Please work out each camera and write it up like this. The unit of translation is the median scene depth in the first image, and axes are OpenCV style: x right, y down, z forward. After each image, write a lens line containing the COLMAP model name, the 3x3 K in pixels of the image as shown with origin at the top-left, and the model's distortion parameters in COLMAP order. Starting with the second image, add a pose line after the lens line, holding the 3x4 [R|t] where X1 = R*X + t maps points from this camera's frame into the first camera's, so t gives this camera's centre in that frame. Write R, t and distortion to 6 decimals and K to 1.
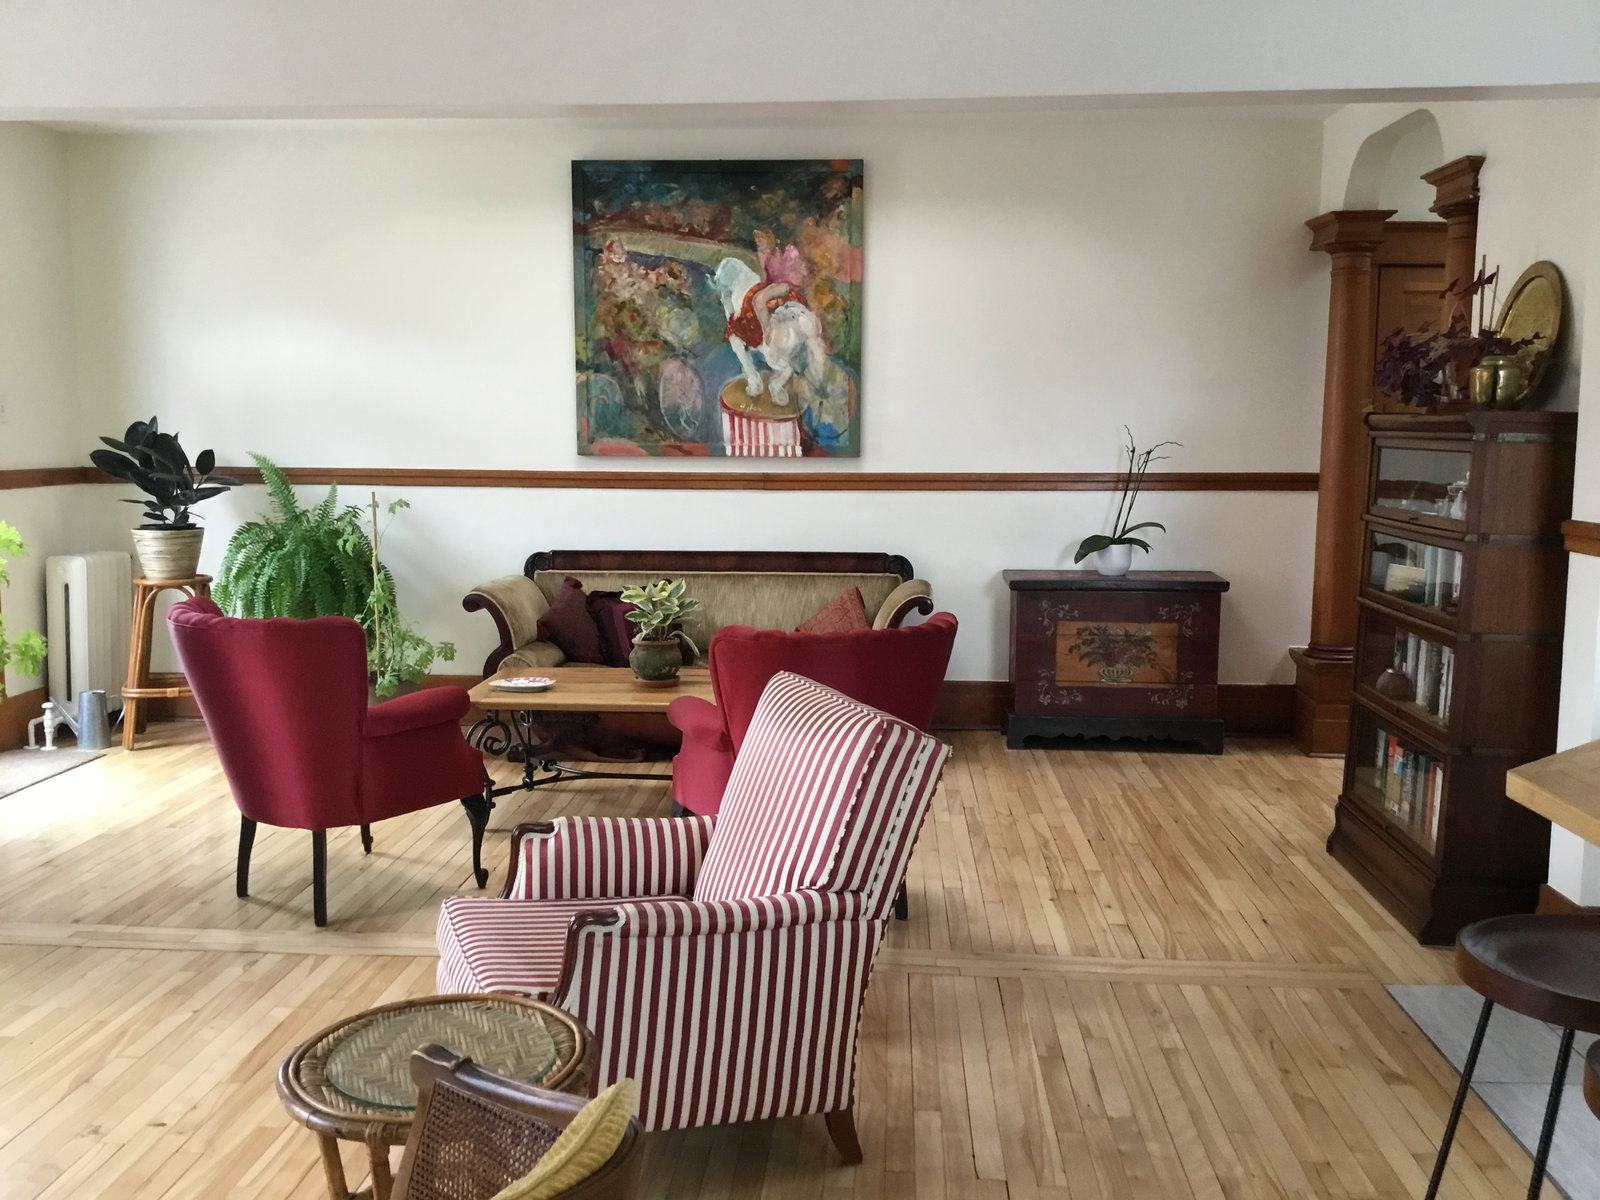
lens RADIAL K [[1409.4, 0, 800.0], [0, 1409.4, 600.0], [0, 0, 1]] dist [0.090918, -0.157203]
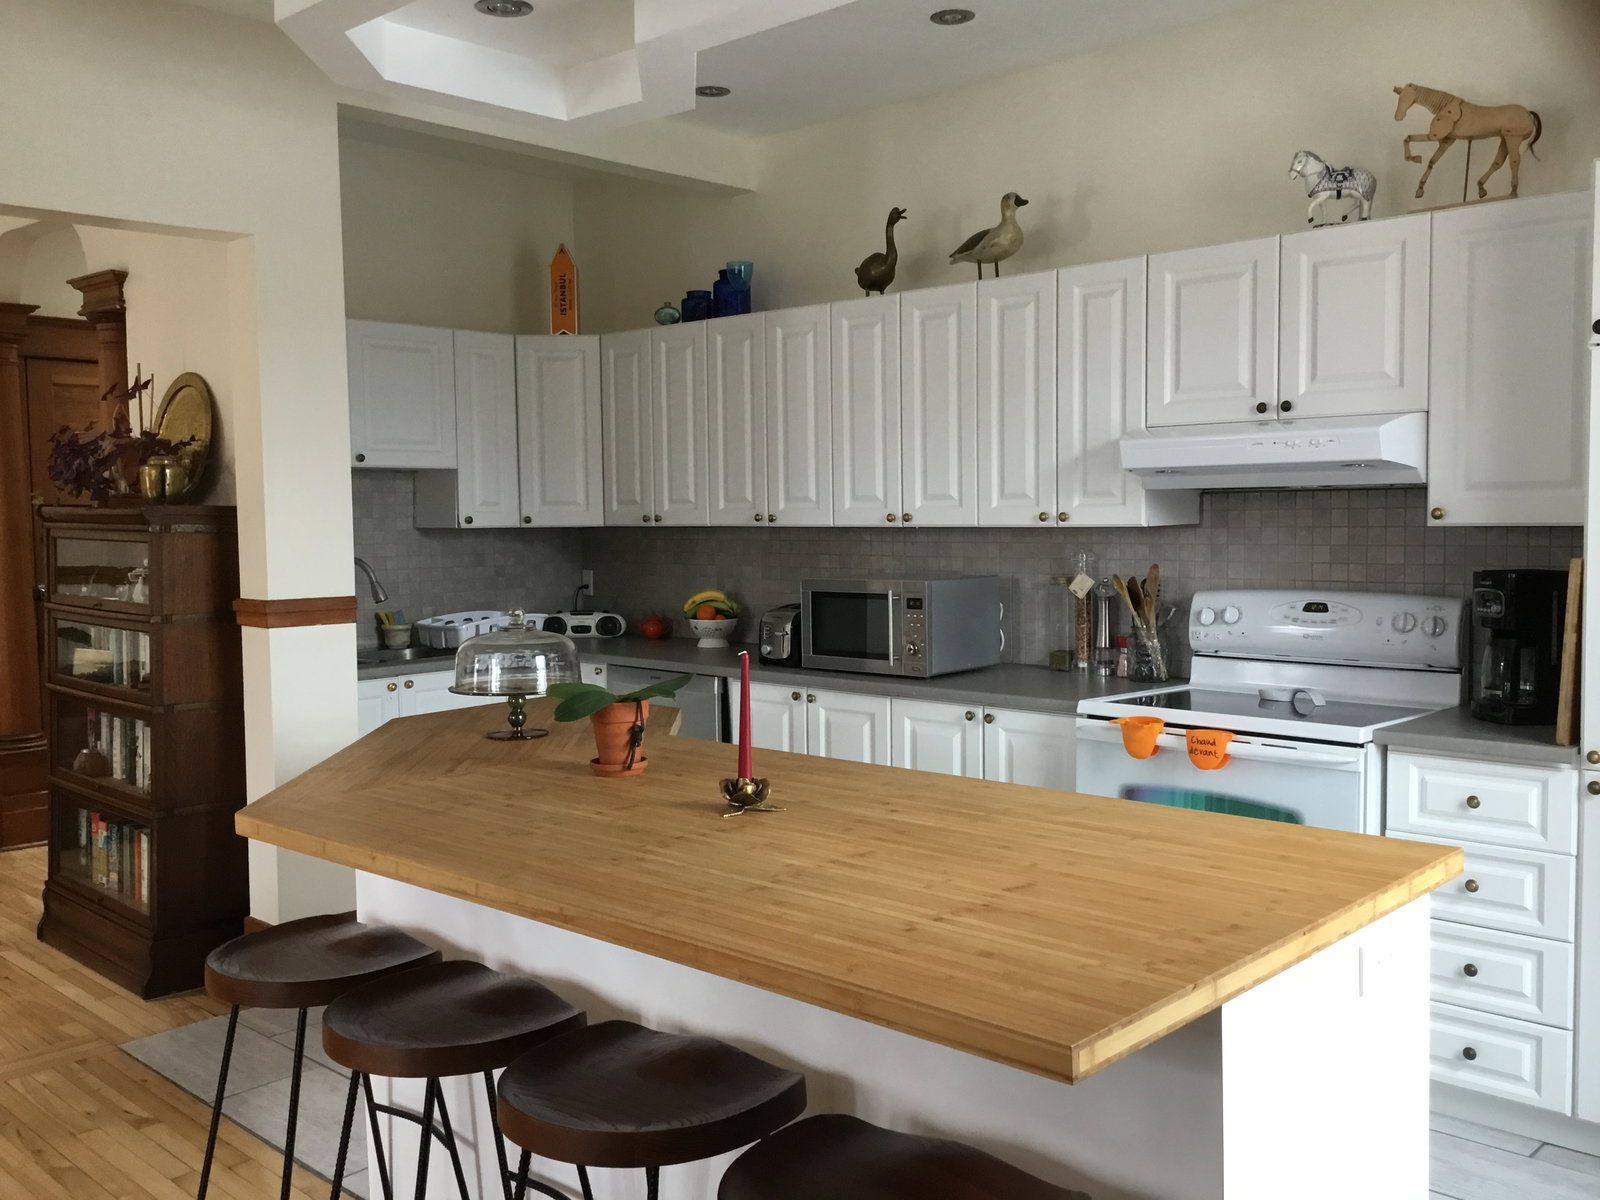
lens RADIAL K [[1409.4, 0, 800.0], [0, 1409.4, 600.0], [0, 0, 1]] dist [0.090918, -0.157203]
pose [[0.627082, -0.058355, 0.776765, -0.067619], [0.098769, 0.995098, -0.004979, -0.003506], [-0.772666, 0.079842, 0.629771, -0.075102]]
